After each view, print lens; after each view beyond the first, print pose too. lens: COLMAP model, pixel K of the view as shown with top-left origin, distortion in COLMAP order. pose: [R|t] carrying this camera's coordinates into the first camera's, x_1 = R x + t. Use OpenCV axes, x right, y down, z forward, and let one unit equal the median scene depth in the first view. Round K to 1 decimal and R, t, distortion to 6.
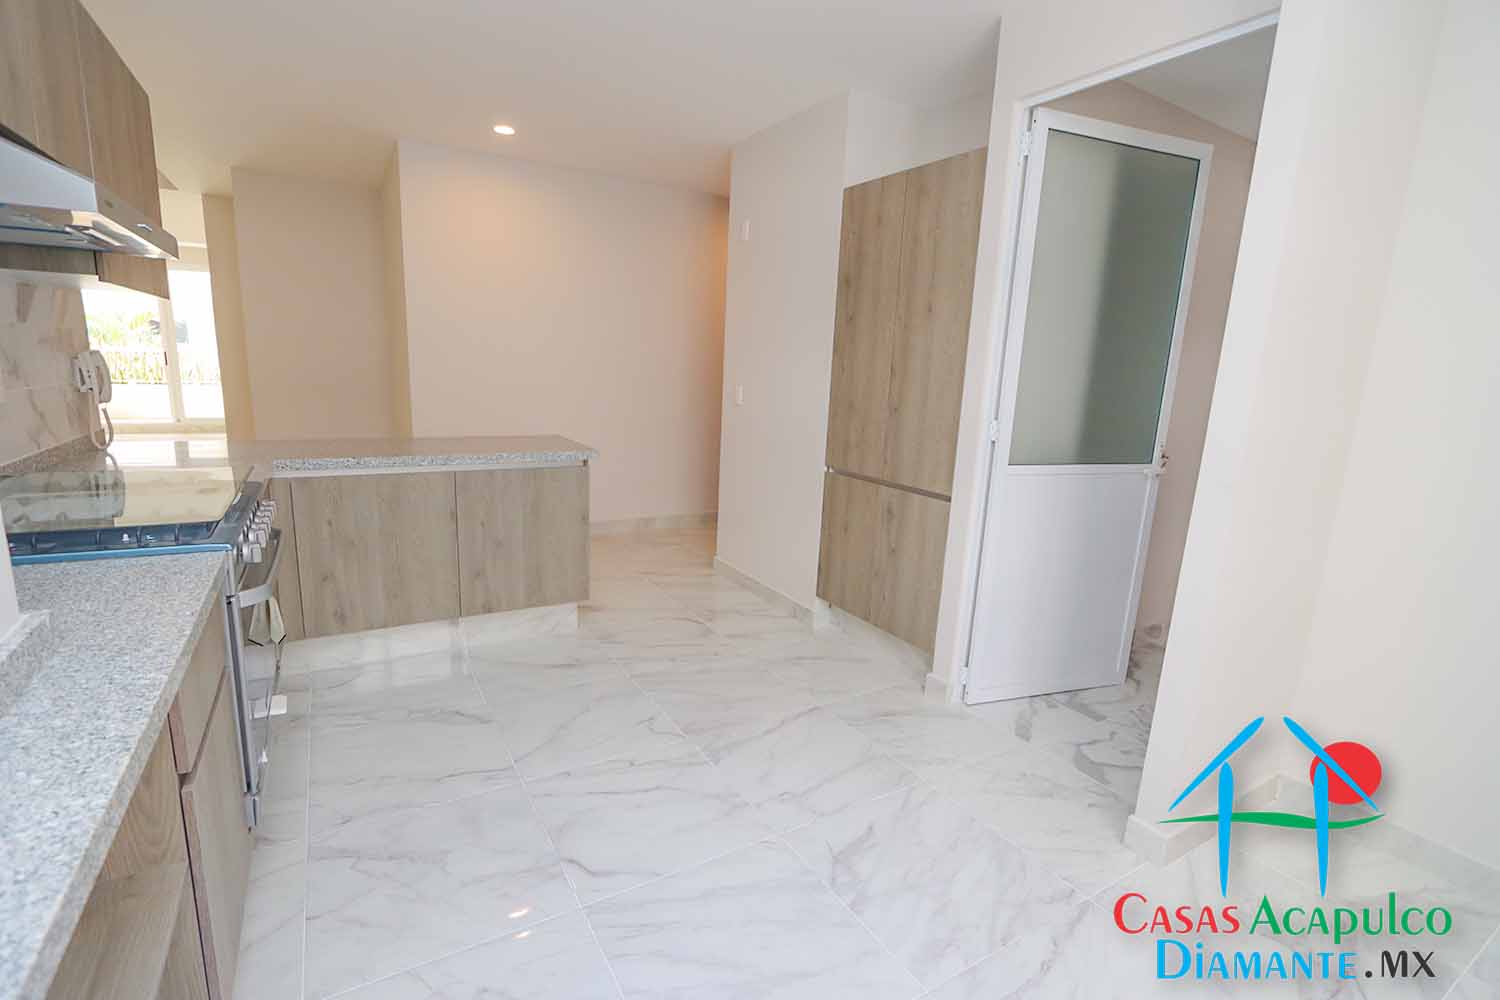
lens RADIAL K [[691.4, 0, 741.4], [0, 691.4, 508.7], [0, 0, 1]] dist [-0.012794, 0.000463]
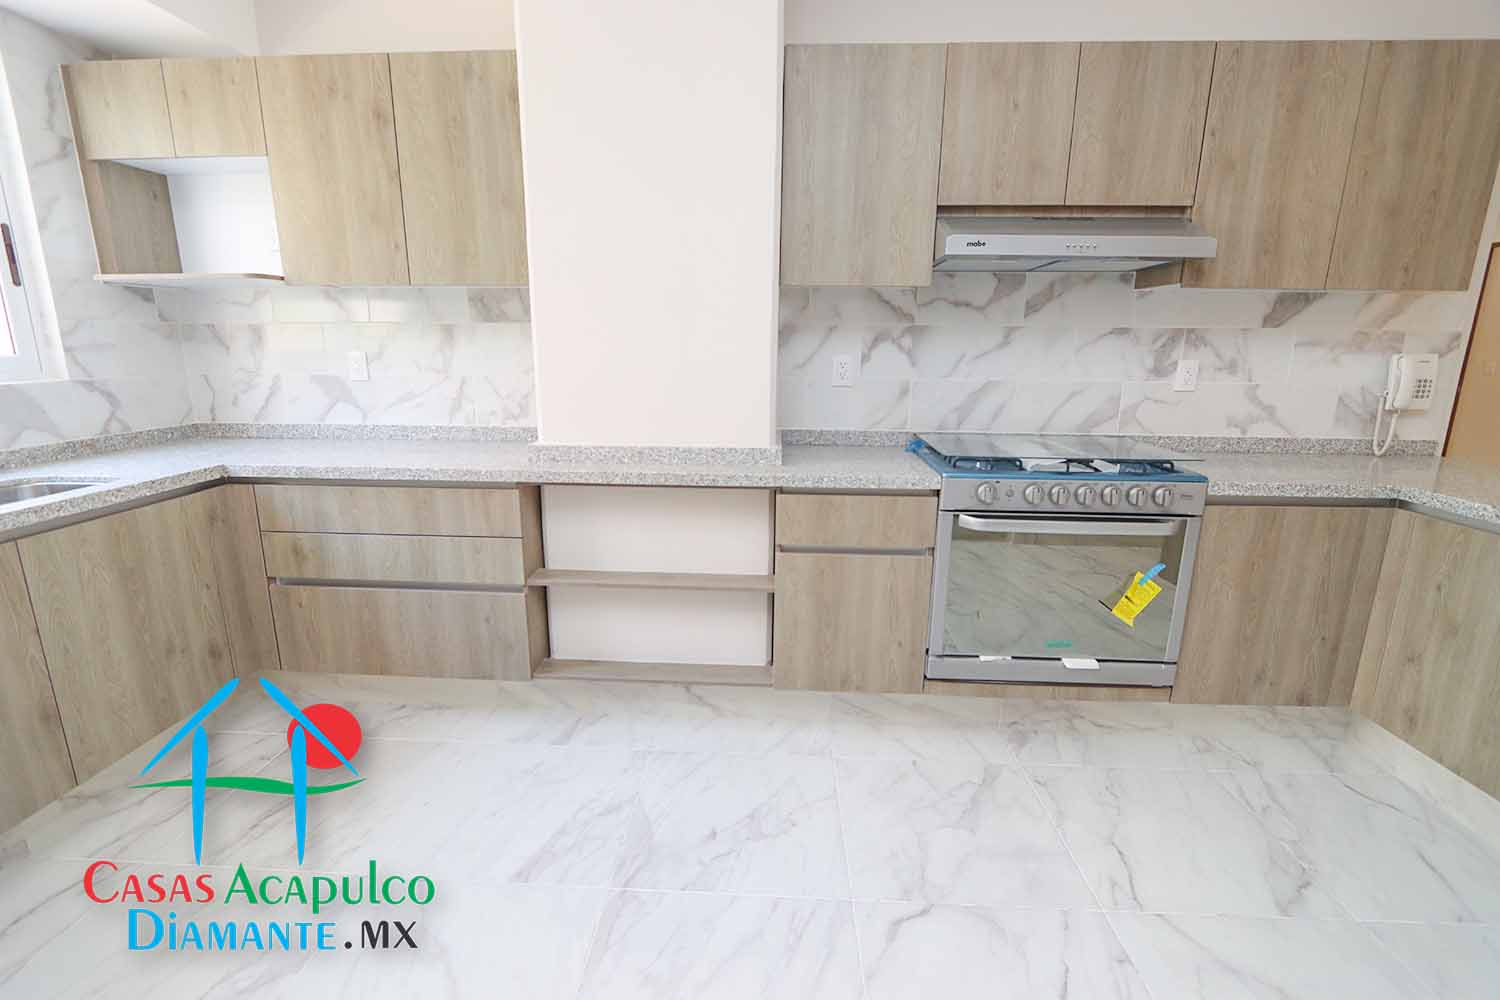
lens RADIAL K [[691.4, 0, 741.4], [0, 691.4, 508.7], [0, 0, 1]] dist [-0.012794, 0.000463]
pose [[-0.548144, 0.145602, -0.823613, 0.442916], [-0.205169, 0.931235, 0.301175, -0.147581], [0.810829, 0.334067, -0.480578, 0.905542]]
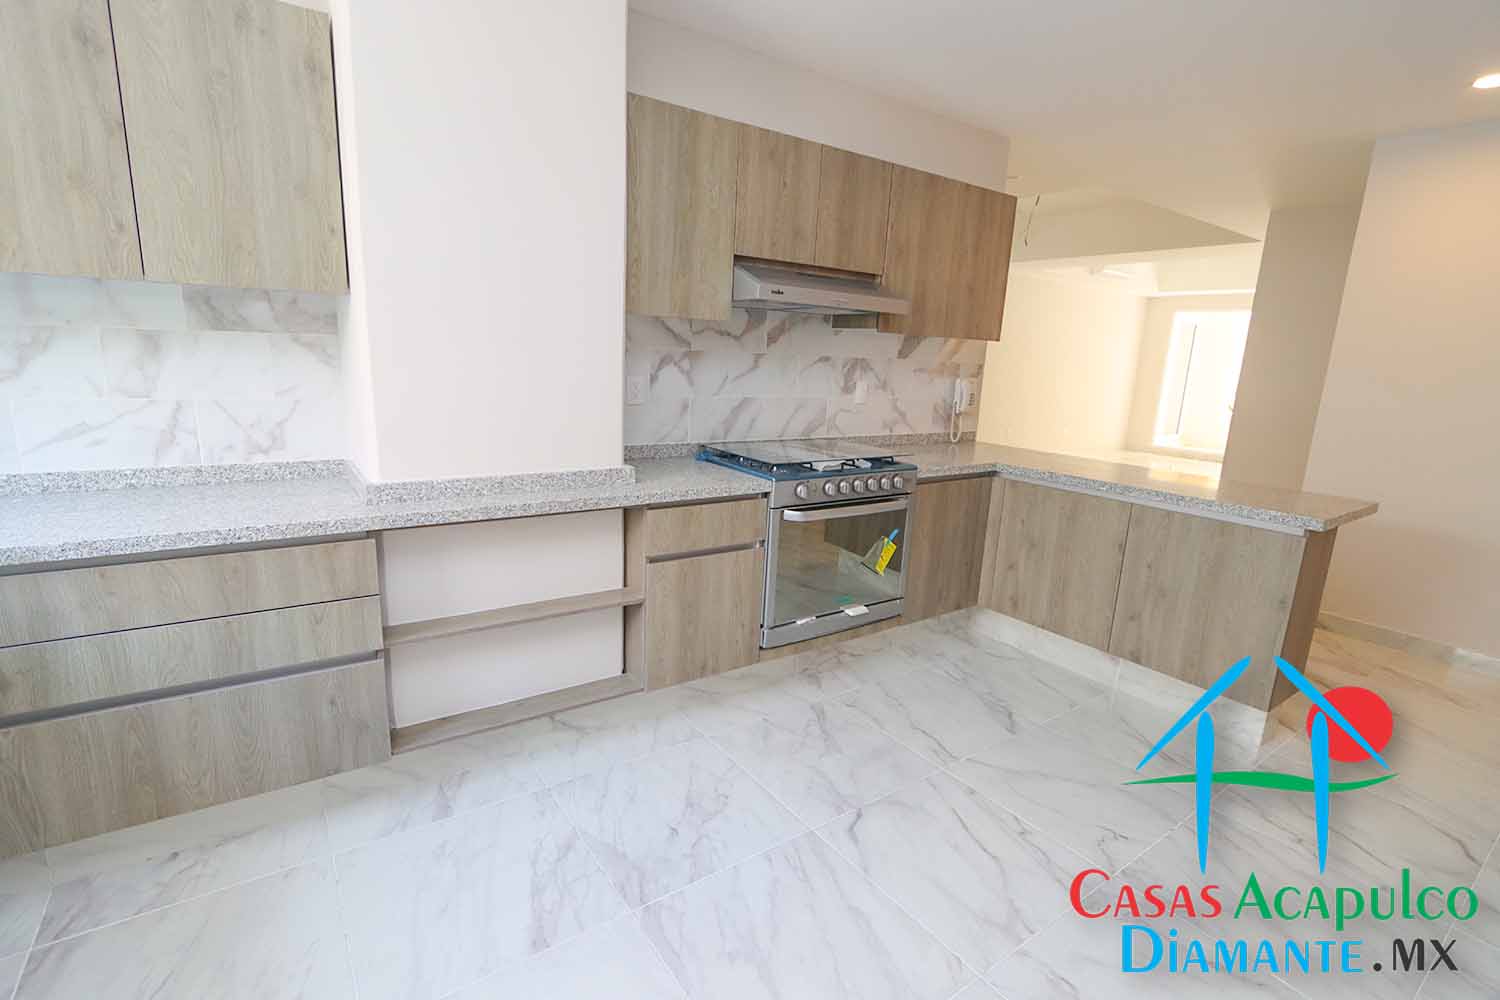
lens RADIAL K [[691.4, 0, 741.4], [0, 691.4, 508.7], [0, 0, 1]] dist [-0.012794, 0.000463]
pose [[0.075209, 0.178493, -0.981063, 0.648487], [-0.245014, 0.956995, 0.155331, -0.083138], [0.966598, 0.228692, 0.115707, 0.485546]]
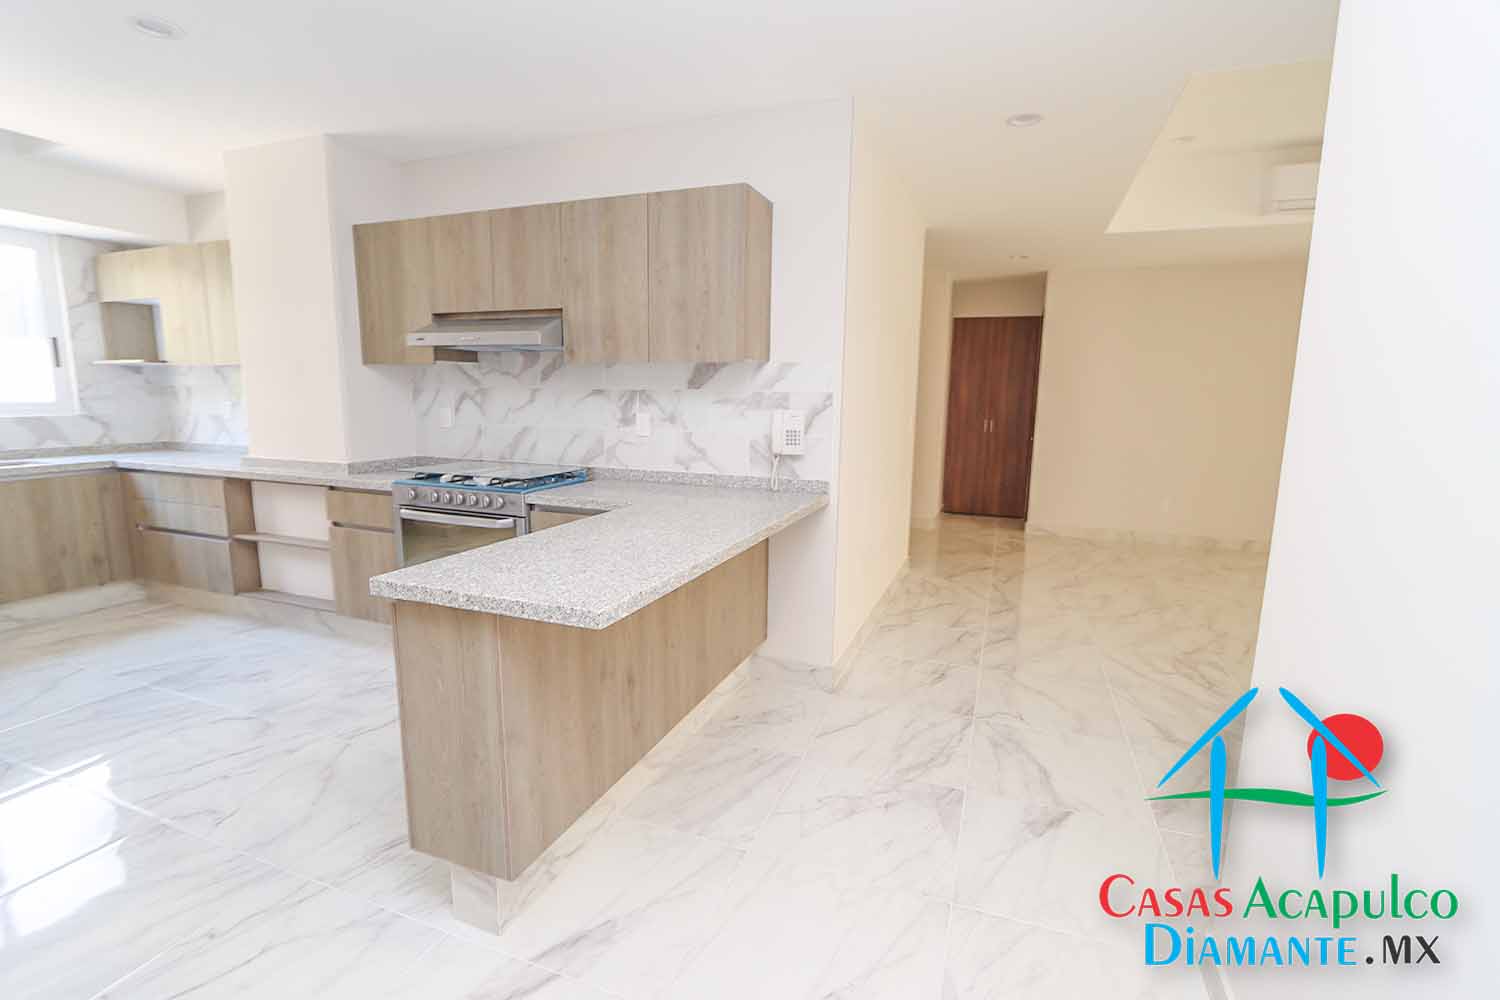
lens RADIAL K [[691.4, 0, 741.4], [0, 691.4, 508.7], [0, 0, 1]] dist [-0.012794, 0.000463]
pose [[-0.785320, 0.044725, -0.617472, -0.161244], [-0.177264, 0.939383, 0.293491, -0.482598], [0.593170, 0.339940, -0.729788, 2.224820]]
